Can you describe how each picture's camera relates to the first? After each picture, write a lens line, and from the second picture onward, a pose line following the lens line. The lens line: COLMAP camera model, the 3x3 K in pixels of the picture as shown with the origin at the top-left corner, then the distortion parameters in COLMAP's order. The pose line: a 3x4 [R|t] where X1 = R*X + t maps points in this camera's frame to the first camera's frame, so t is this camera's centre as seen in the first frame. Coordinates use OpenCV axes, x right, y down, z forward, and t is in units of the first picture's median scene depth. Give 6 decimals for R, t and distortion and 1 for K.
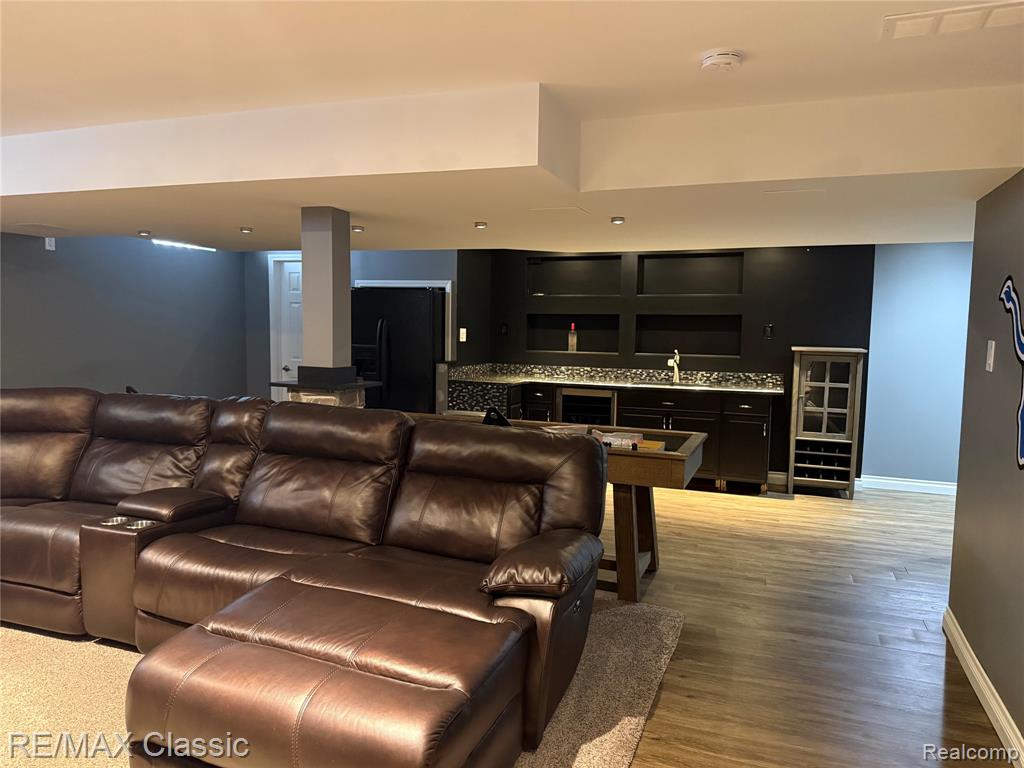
lens RADIAL K [[731.4, 0, 505.9], [0, 731.4, 385.4], [0, 0, 1]] dist [0.050188, -0.074903]
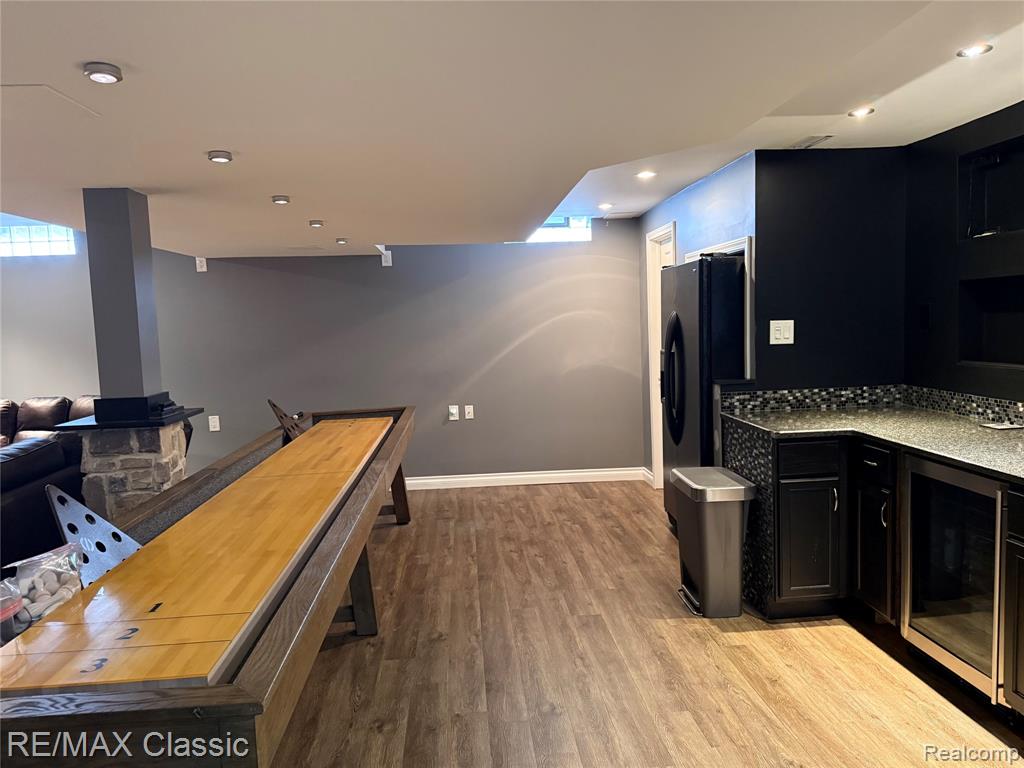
lens RADIAL K [[731.4, 0, 513.7], [0, 731.4, 387.7], [0, 0, 1]] dist [0.050188, -0.074903]
pose [[0.423115, 0.050290, -0.904679, 0.368666], [-0.027801, 0.998709, 0.042514, -0.047936], [0.905649, 0.007163, 0.423967, 0.620004]]
